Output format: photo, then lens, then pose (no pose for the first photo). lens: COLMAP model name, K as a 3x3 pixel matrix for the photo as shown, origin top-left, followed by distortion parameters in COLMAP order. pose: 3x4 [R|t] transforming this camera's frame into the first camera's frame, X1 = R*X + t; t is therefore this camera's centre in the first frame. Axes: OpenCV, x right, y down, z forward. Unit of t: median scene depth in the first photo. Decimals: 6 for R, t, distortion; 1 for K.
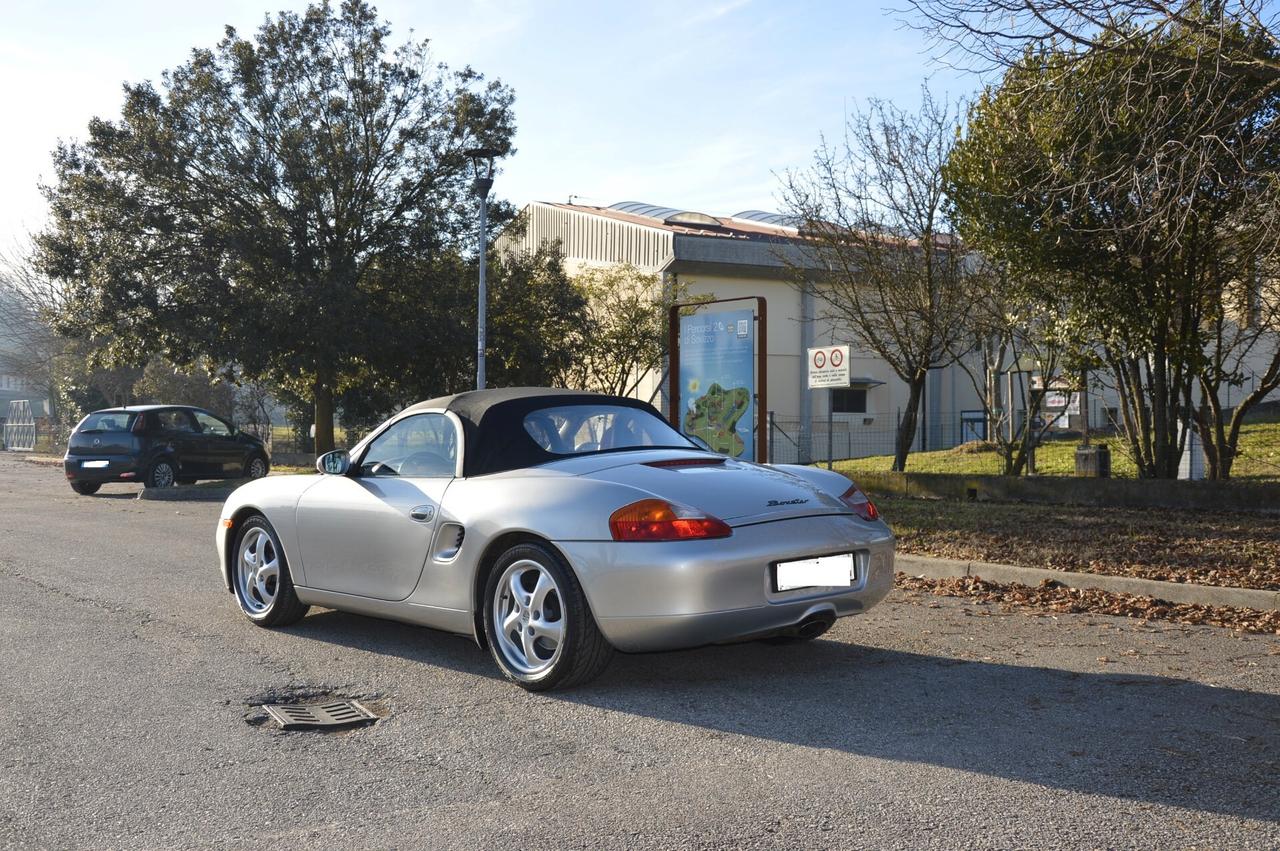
lens RADIAL K [[1338.5, 0, 646.2], [0, 1338.5, 423.2], [0, 0, 1]] dist [-0.060952, 0.311169]
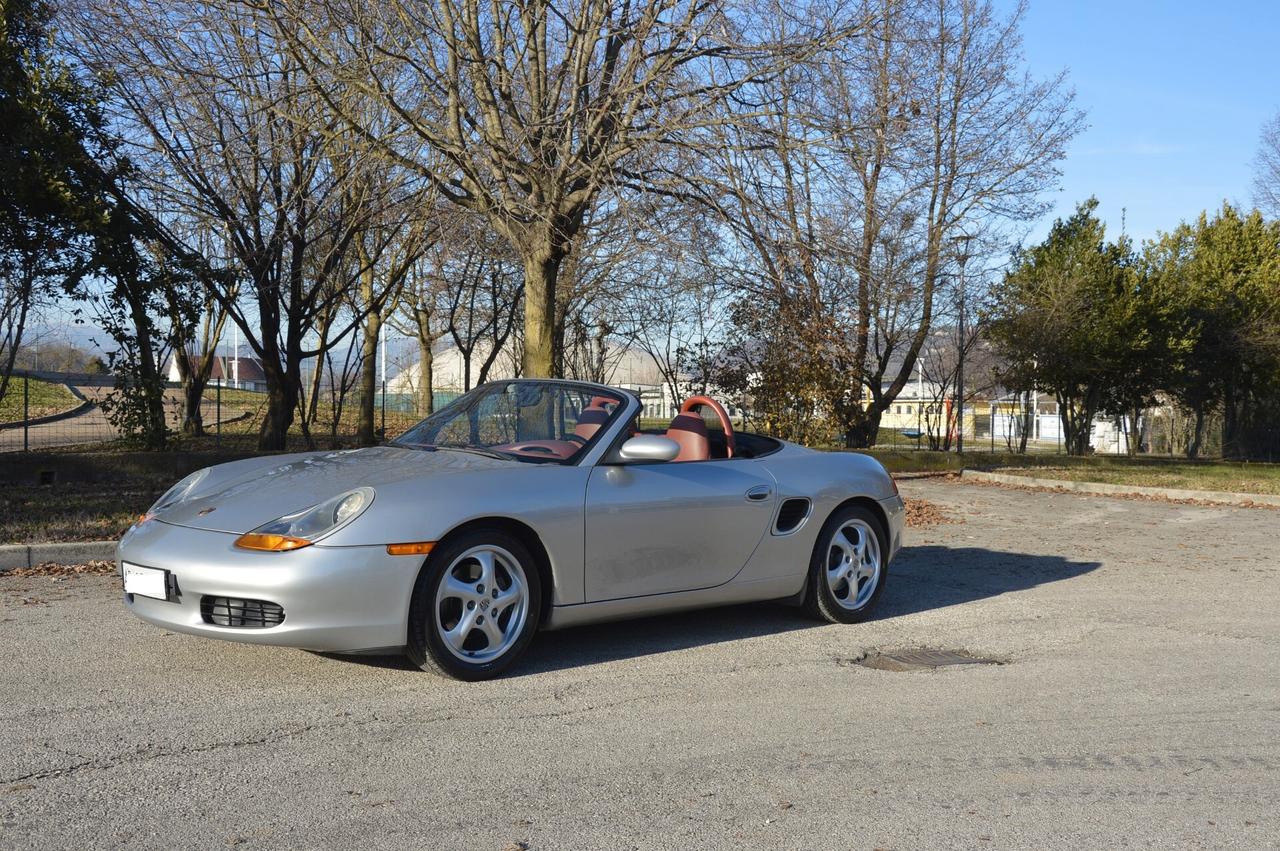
lens RADIAL K [[1367.8, 0, 646.3], [0, 1367.8, 428.3], [0, 0, 1]] dist [-0.045628, 0.291635]
pose [[-0.036792, -0.010958, 0.999263, -0.533488], [-0.020960, 0.999728, 0.010191, 0.003046], [-0.999103, -0.020569, -0.037011, 0.487063]]
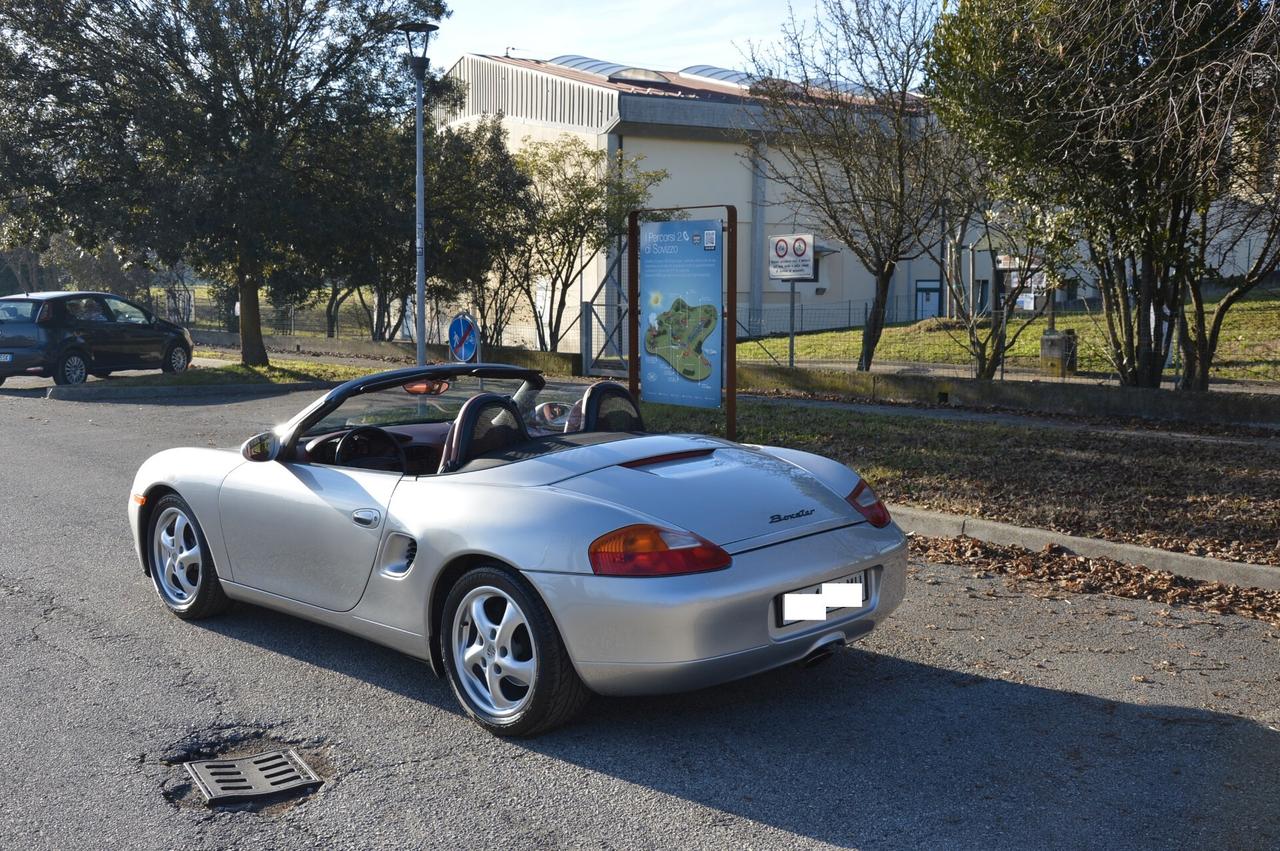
lens RADIAL K [[1367.8, 0, 646.3], [0, 1367.8, 428.3], [0, 0, 1]] dist [-0.045628, 0.291635]
pose [[0.999025, -0.004807, 0.043888, -0.010634], [-0.000049, 0.993934, 0.109981, -0.037624], [-0.044150, -0.109876, 0.992964, 0.051858]]
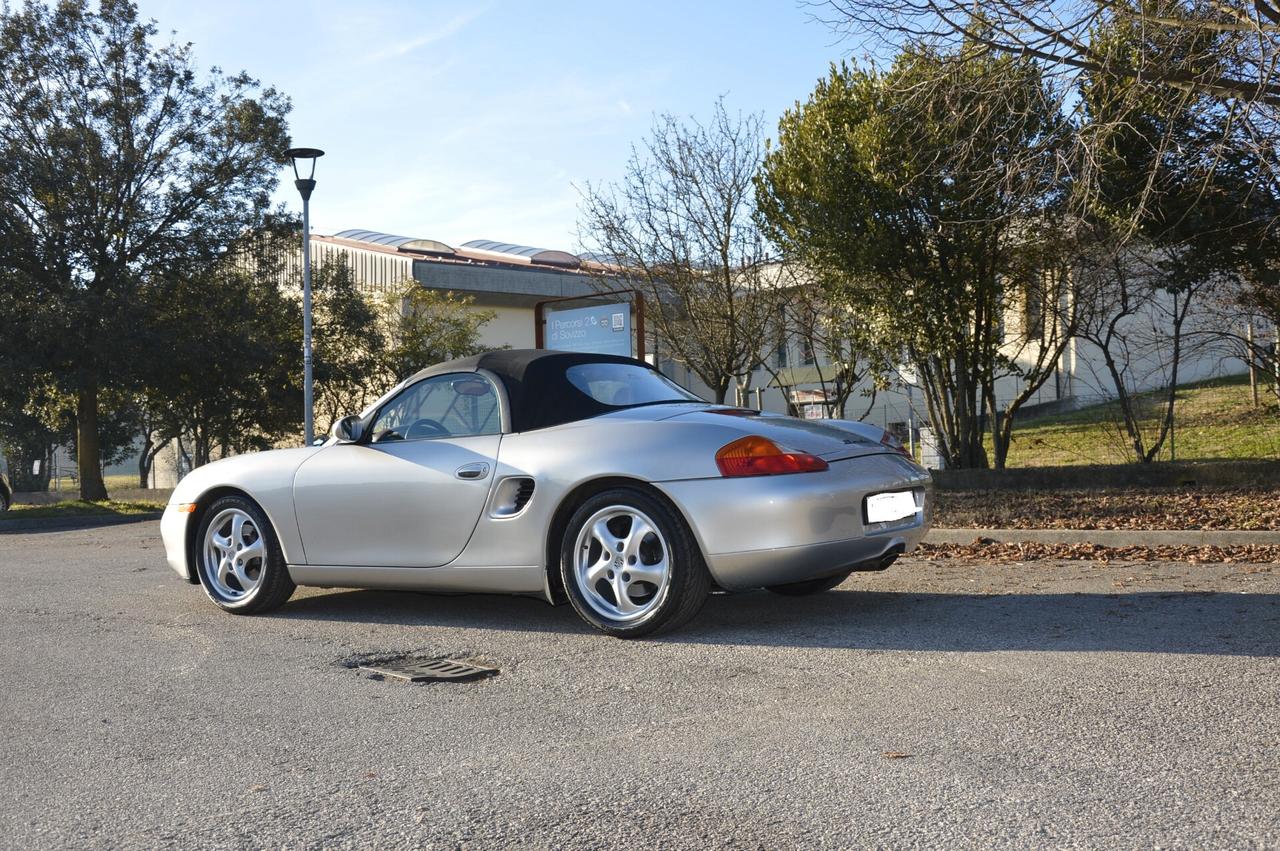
lens RADIAL K [[1338.5, 0, 646.2], [0, 1338.5, 423.2], [0, 0, 1]] dist [-0.060952, 0.311169]
pose [[0.973723, -0.022157, 0.226655, -0.113736], [0.028676, 0.999263, -0.025509, 0.026387], [-0.225923, 0.031339, 0.973641, 0.012915]]
